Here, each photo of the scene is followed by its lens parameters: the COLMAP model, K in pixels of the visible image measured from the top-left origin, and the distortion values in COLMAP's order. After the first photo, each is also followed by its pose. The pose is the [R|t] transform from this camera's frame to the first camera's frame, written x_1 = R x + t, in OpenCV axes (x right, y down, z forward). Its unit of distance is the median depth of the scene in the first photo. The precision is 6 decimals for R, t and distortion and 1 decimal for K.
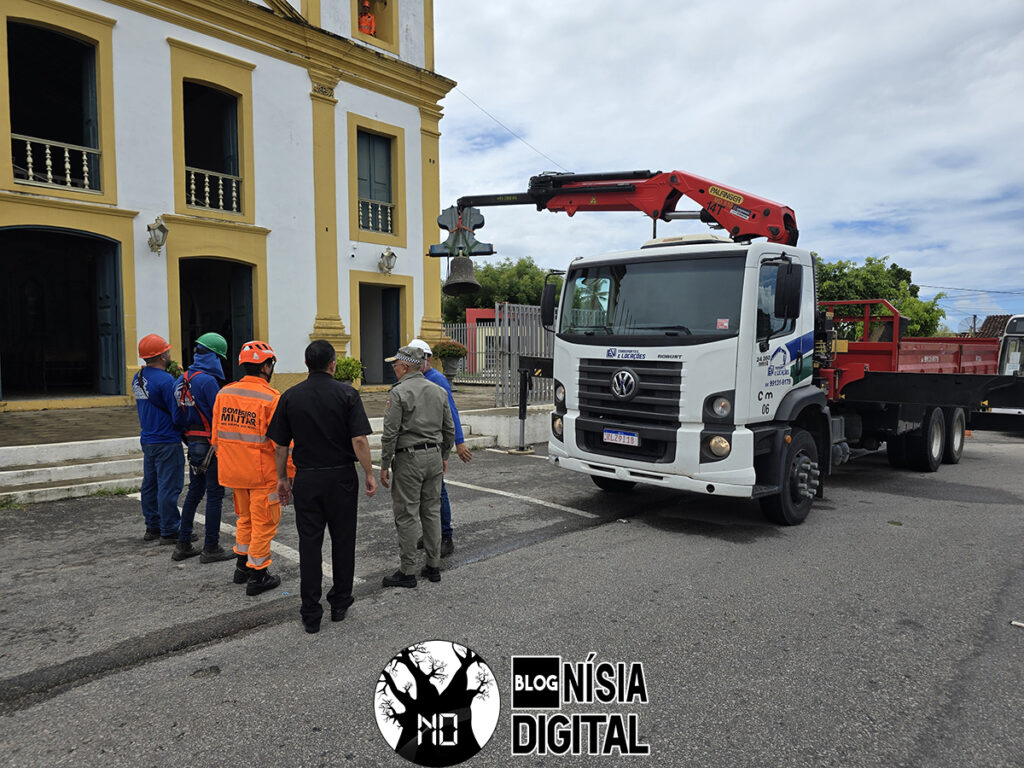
lens RADIAL K [[685.9, 0, 504.5], [0, 685.9, 387.0], [0, 0, 1]] dist [0.057205, -0.060499]
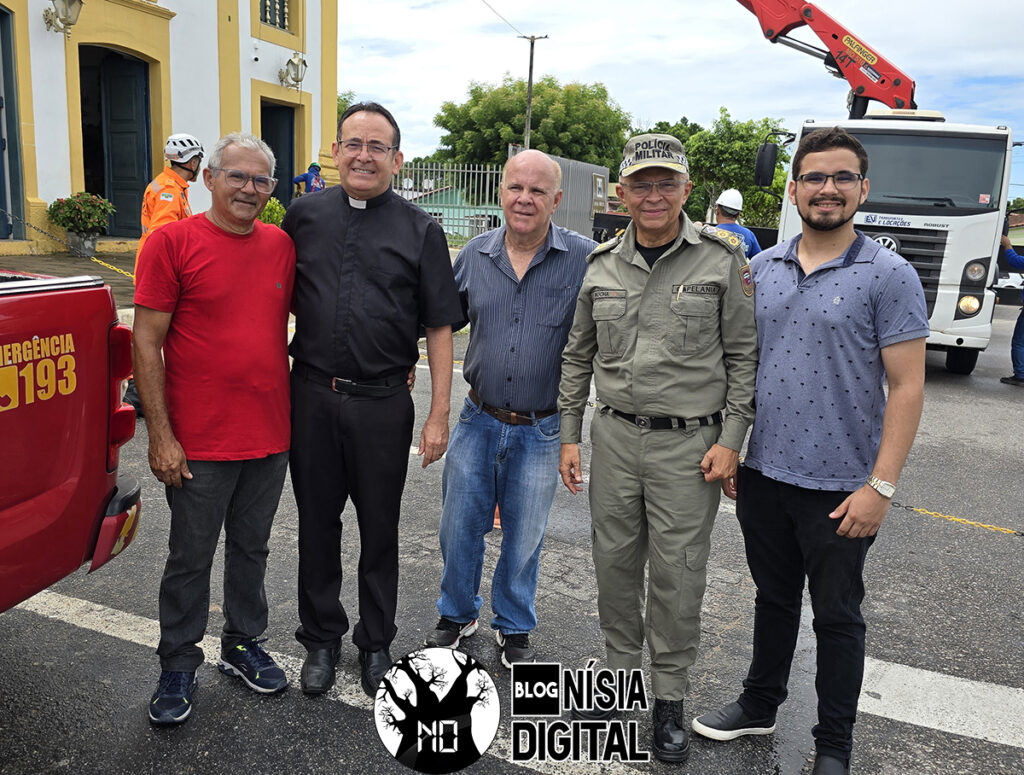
lens RADIAL K [[907.6, 0, 511.7], [0, 907.6, 381.2], [0, 0, 1]] dist [0.094673, -0.149794]
pose [[0.921520, -0.023570, 0.387615, -0.434029], [-0.031396, 0.990367, 0.134863, 0.011836], [-0.387060, -0.136449, 0.911903, -0.061330]]
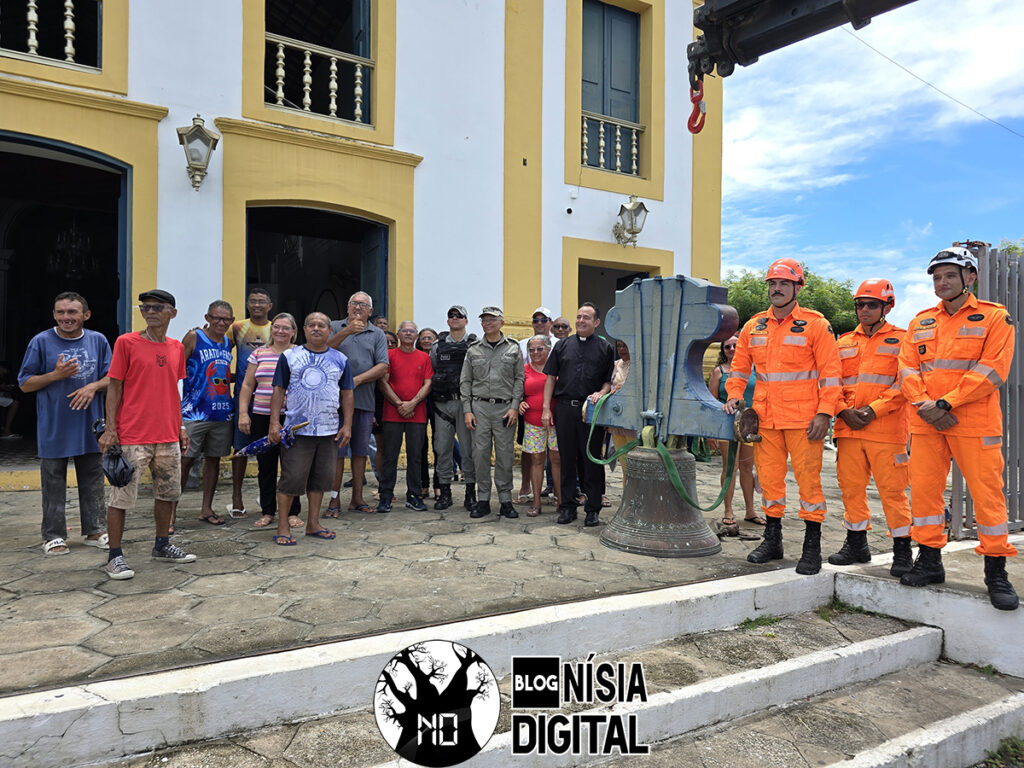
lens RADIAL K [[685.9, 0, 504.5], [0, 685.9, 387.0], [0, 0, 1]] dist [0.057205, -0.060499]
pose [[0.952085, 0.008539, -0.305714, -0.120855], [-0.025927, 0.998265, -0.052860, -0.022679], [0.304732, 0.058253, 0.950655, 0.566432]]
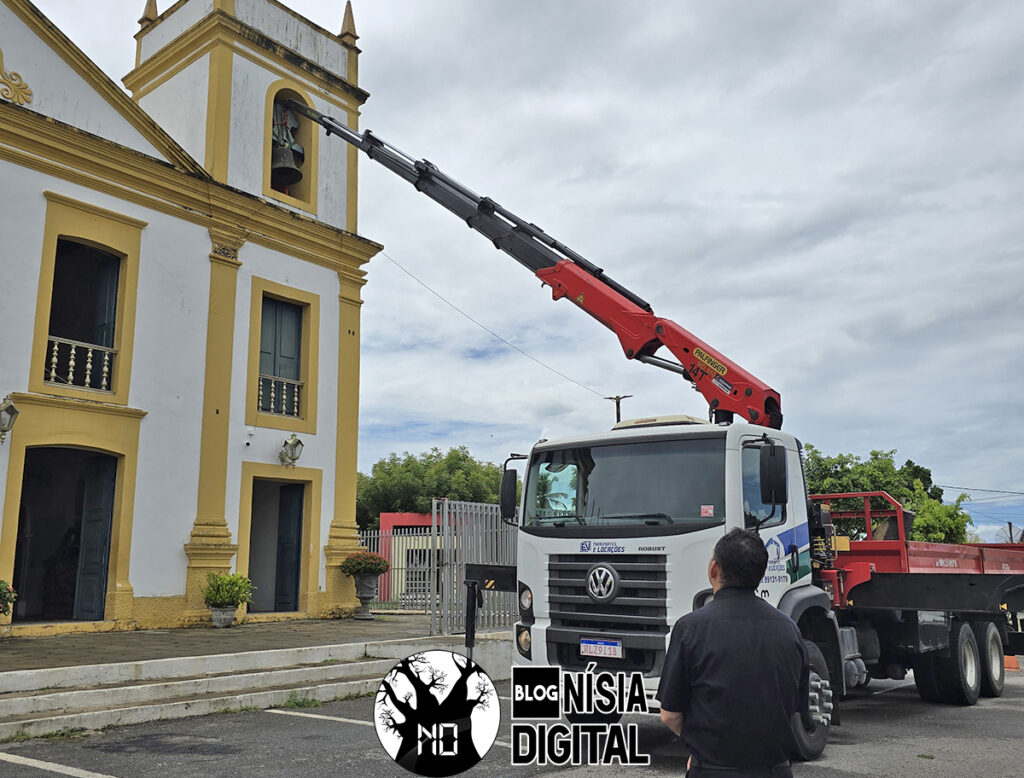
lens RADIAL K [[907.6, 0, 511.7], [0, 907.6, 382.7], [0, 0, 1]] dist [0.094673, -0.149794]
pose [[0.995356, 0.008823, 0.095860, -0.023430], [0.016237, 0.966136, -0.257524, 0.021107], [-0.094886, 0.257884, 0.961505, -0.072101]]
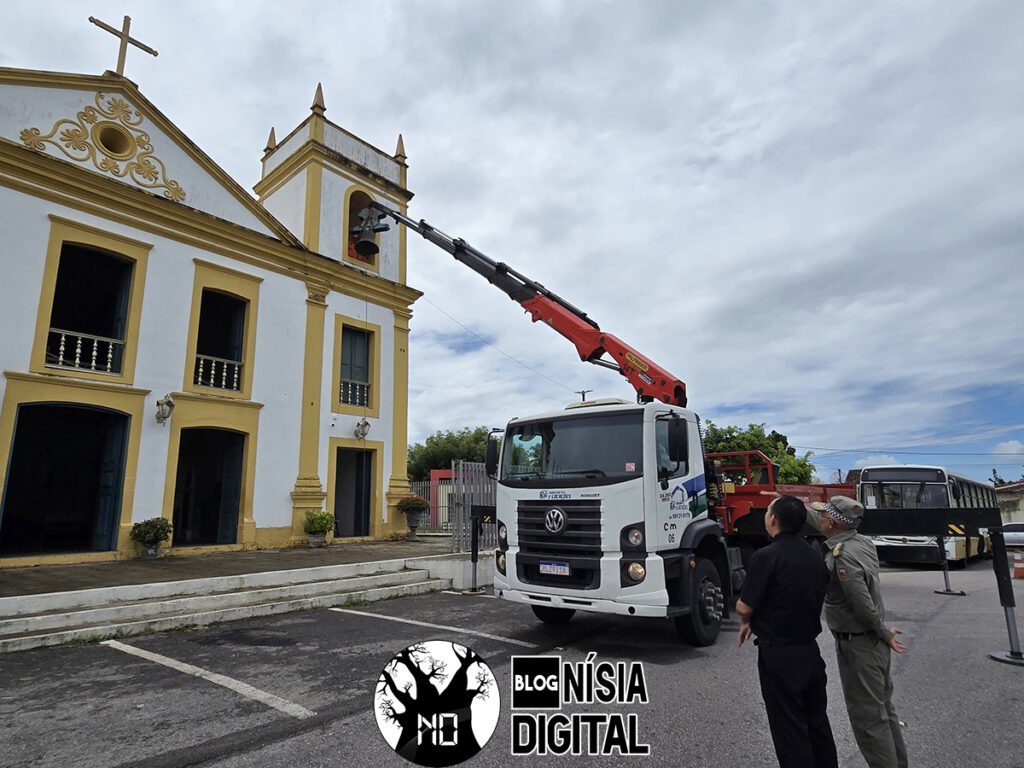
lens RADIAL K [[578.0, 0, 514.8], [0, 578.0, 381.8], [0, 0, 1]] dist [-0.002744, -0.000974]
pose [[0.996390, -0.005561, 0.084706, 0.010564], [0.027826, 0.964116, -0.264019, 0.011841], [-0.080199, 0.265423, 0.960791, -0.005241]]
